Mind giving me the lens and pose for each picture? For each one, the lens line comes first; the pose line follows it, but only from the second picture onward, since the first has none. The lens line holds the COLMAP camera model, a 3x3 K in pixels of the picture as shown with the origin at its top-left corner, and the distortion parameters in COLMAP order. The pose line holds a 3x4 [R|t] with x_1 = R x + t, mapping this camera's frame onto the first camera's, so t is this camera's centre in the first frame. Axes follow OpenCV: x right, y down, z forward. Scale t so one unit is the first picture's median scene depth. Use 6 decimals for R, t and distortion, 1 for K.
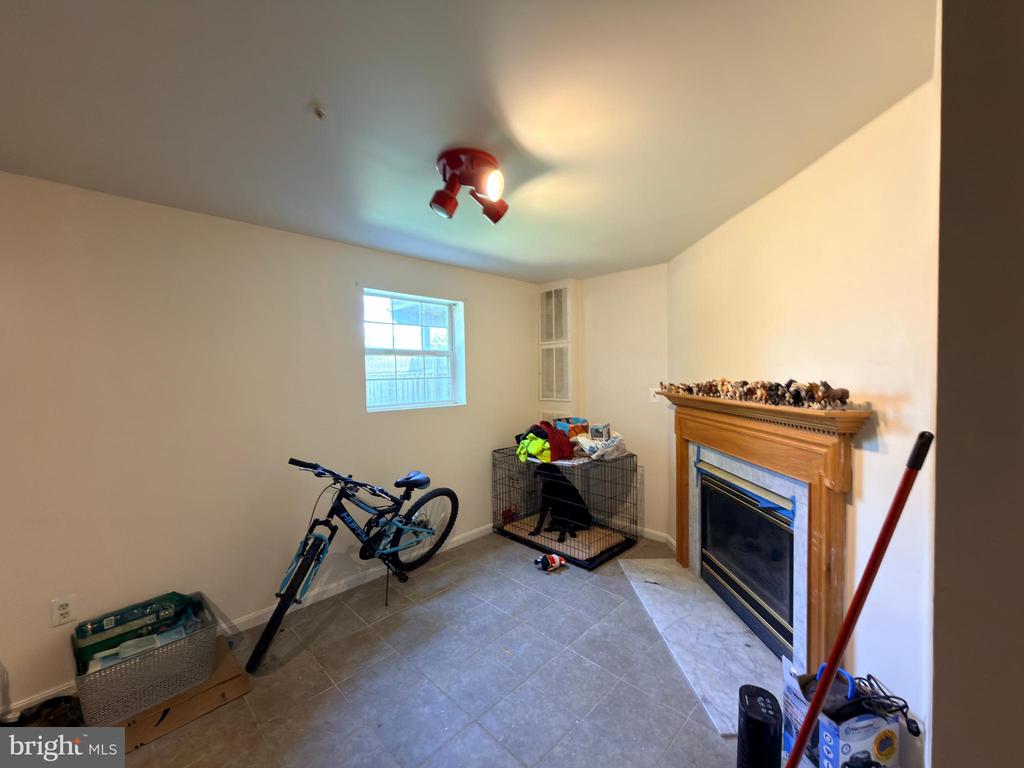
lens RADIAL K [[413.2, 0, 511.6], [0, 413.2, 382.7], [0, 0, 1]] dist [0.002895, 0.000021]
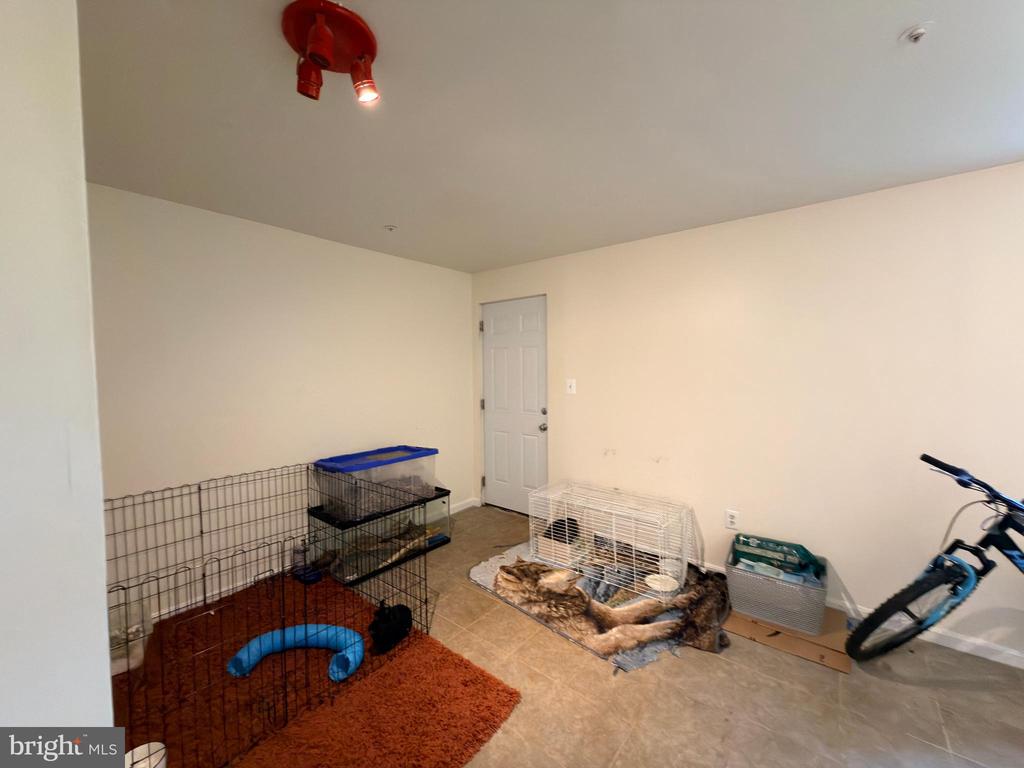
lens RADIAL K [[413.2, 0, 511.8], [0, 413.2, 383.6], [0, 0, 1]] dist [0.002895, 0.000021]
pose [[0.089857, 0.056852, -0.994331, 0.218741], [-0.024964, 0.998184, 0.054817, 0.014028], [0.995642, 0.019897, 0.091113, 0.082975]]
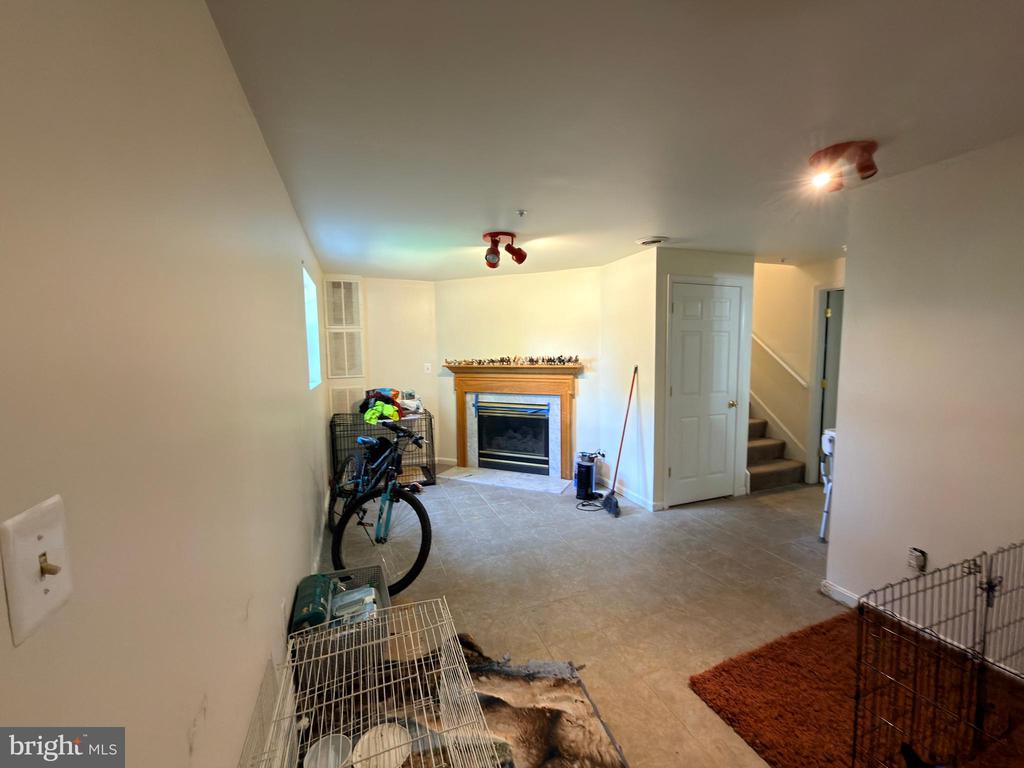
lens RADIAL K [[413.2, 0, 512.2], [0, 413.2, 384.7], [0, 0, 1]] dist [0.002895, 0.000021]
pose [[0.413443, -0.063489, 0.908314, -1.456394], [0.027900, 0.997981, 0.057057, 0.019734], [-0.910102, 0.001752, 0.414380, 0.165479]]
